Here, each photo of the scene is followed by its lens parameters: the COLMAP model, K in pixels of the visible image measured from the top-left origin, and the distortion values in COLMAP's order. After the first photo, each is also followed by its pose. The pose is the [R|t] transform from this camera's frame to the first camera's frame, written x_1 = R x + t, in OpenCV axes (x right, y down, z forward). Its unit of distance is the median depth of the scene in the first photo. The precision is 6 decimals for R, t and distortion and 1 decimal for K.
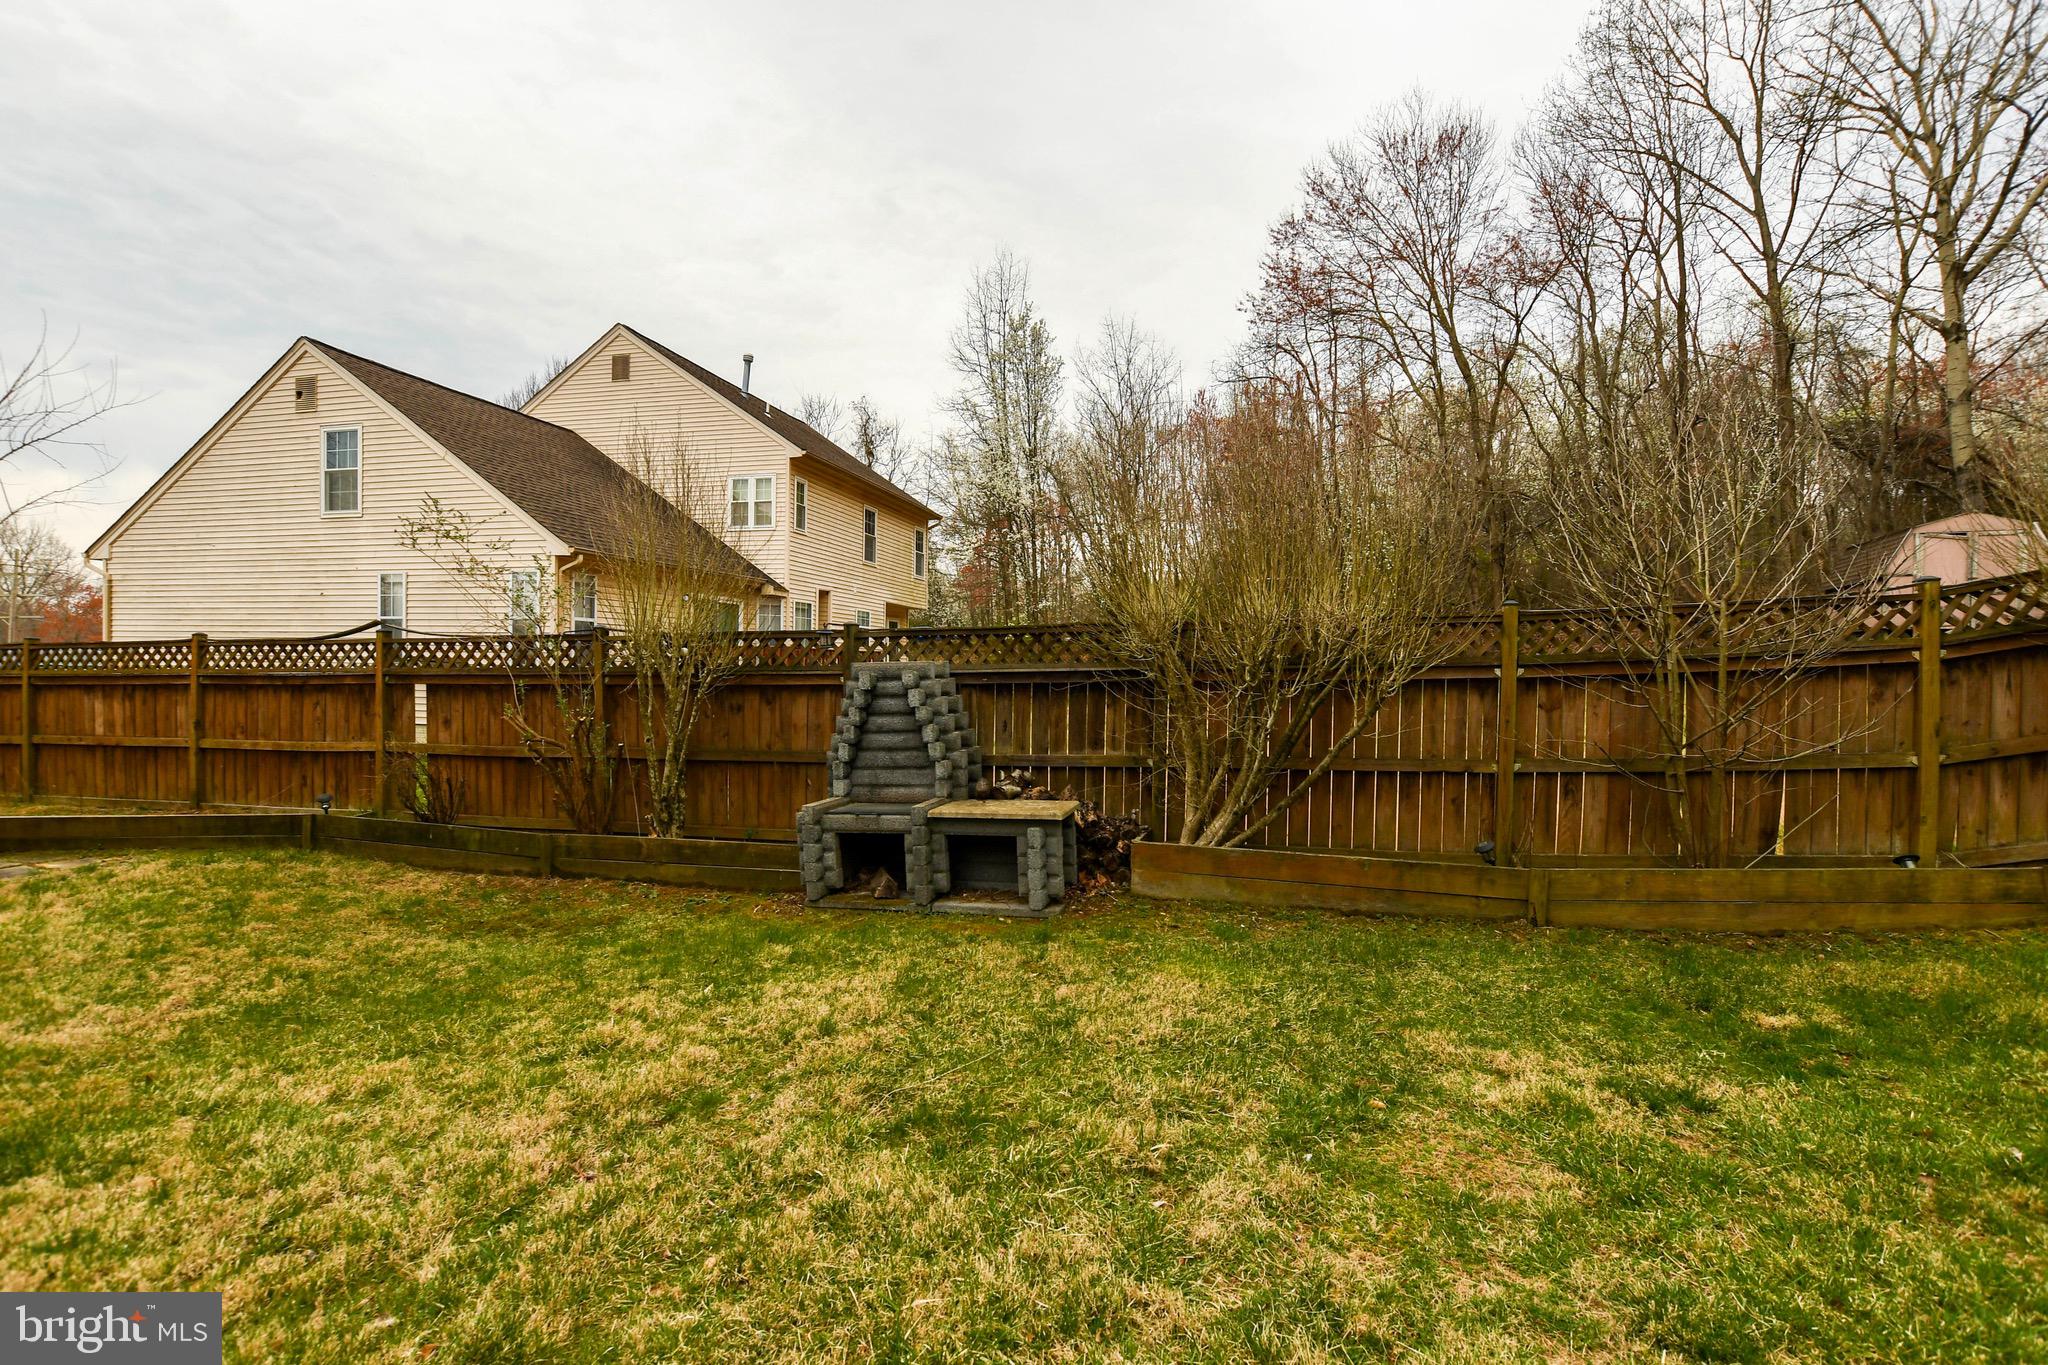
lens RADIAL K [[909.6, 0, 1026.0], [0, 909.6, 691.3], [0, 0, 1]] dist [-0.021026, 0.001787]
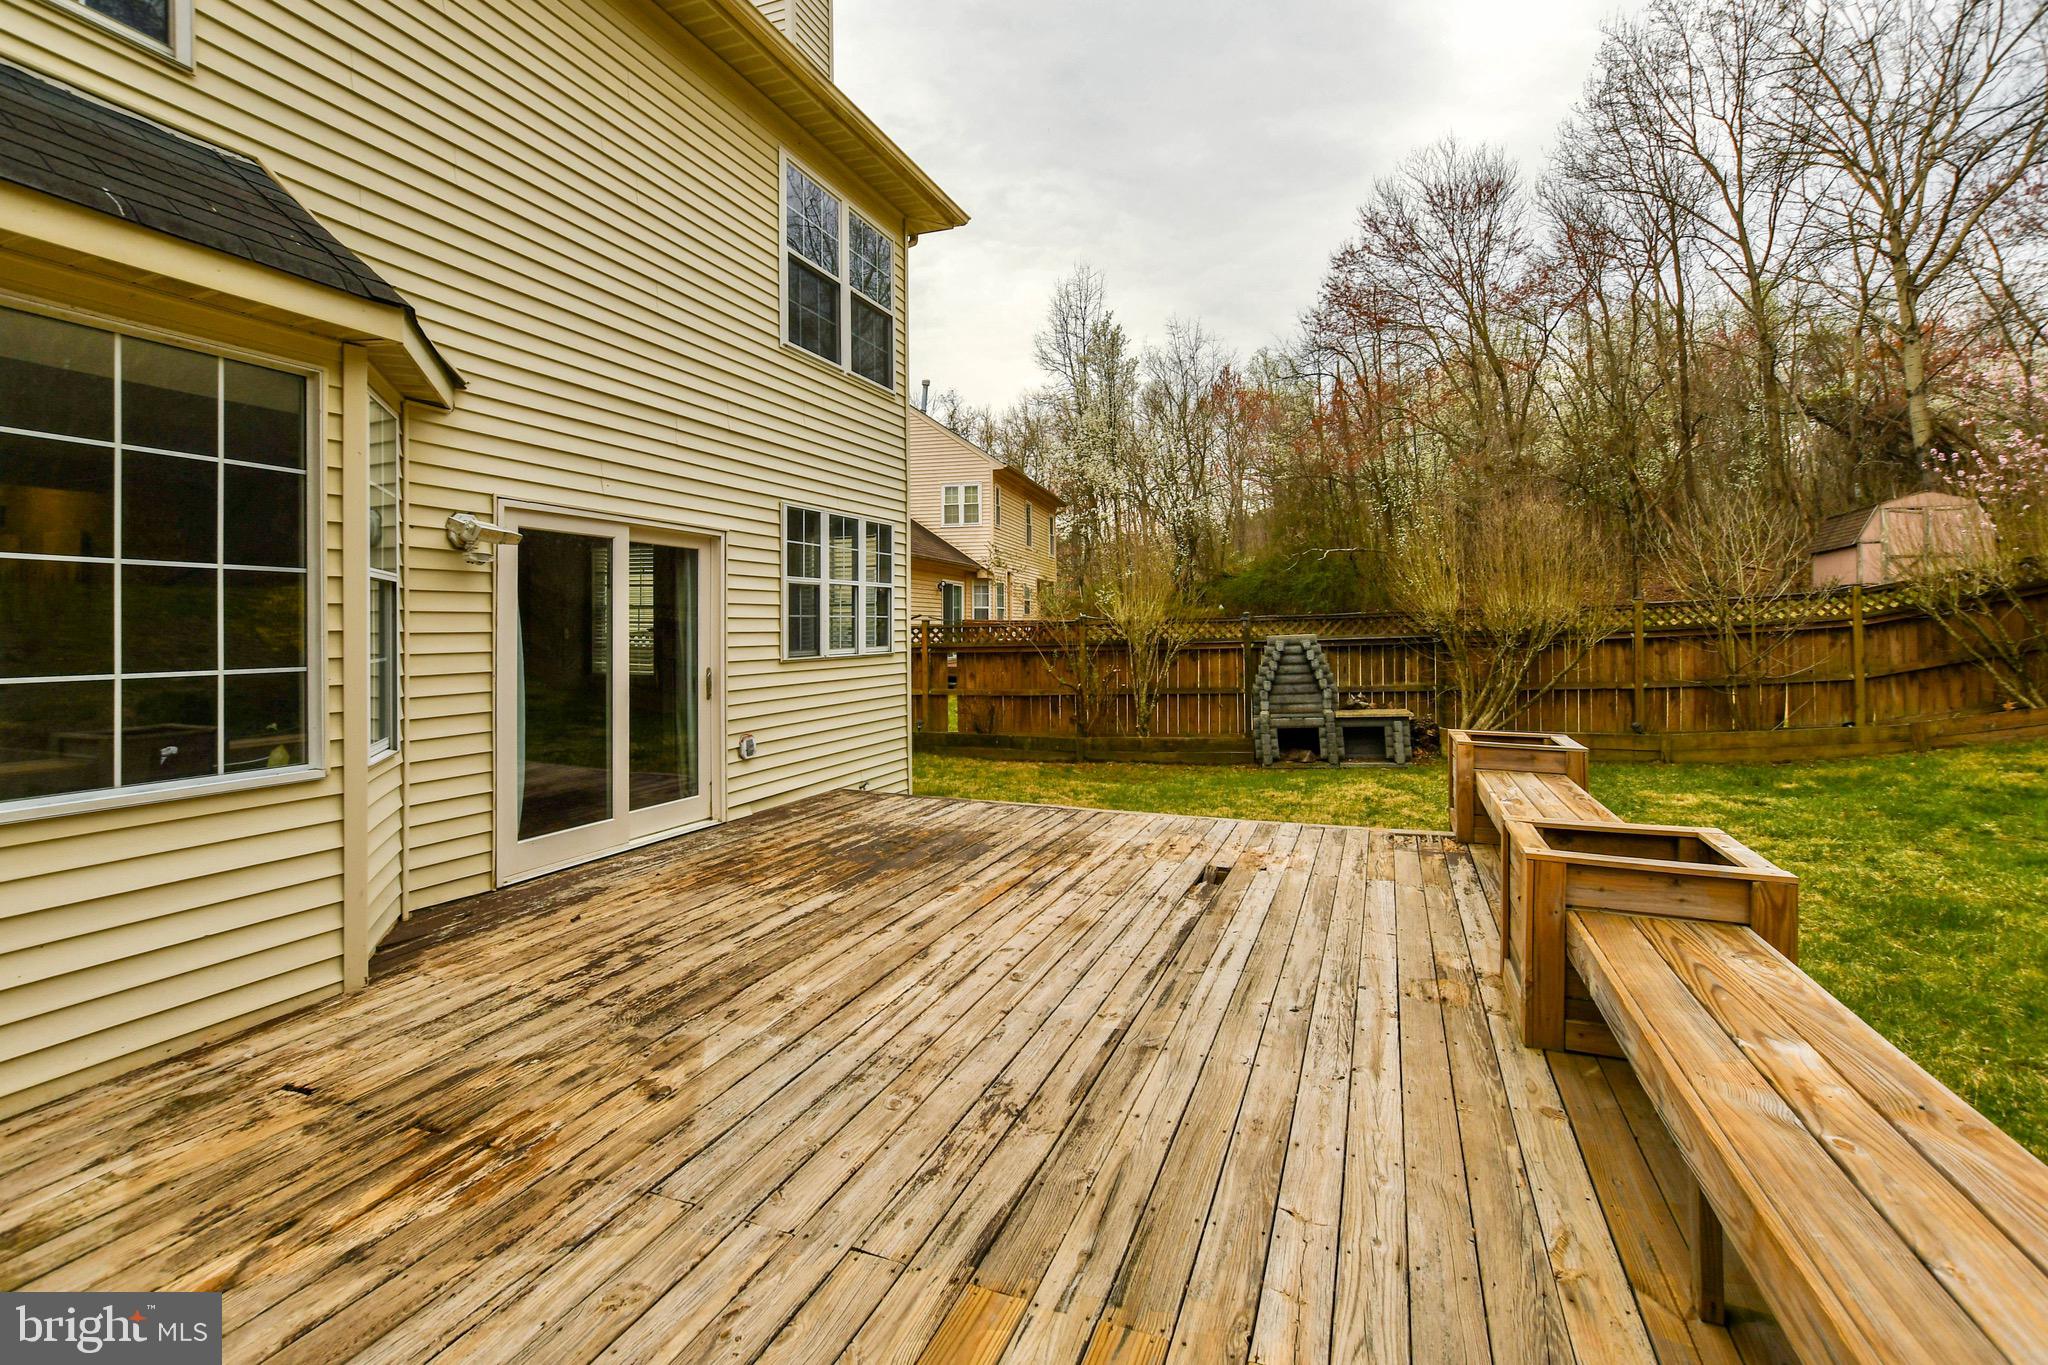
lens RADIAL K [[909.6, 0, 1023.0], [0, 909.6, 622.4], [0, 0, 1]] dist [-0.021026, 0.001787]
pose [[0.999832, -0.018132, 0.002854, -0.658935], [0.018212, 0.999355, -0.030959, -0.010687], [-0.002291, 0.031005, 0.999517, -0.764804]]
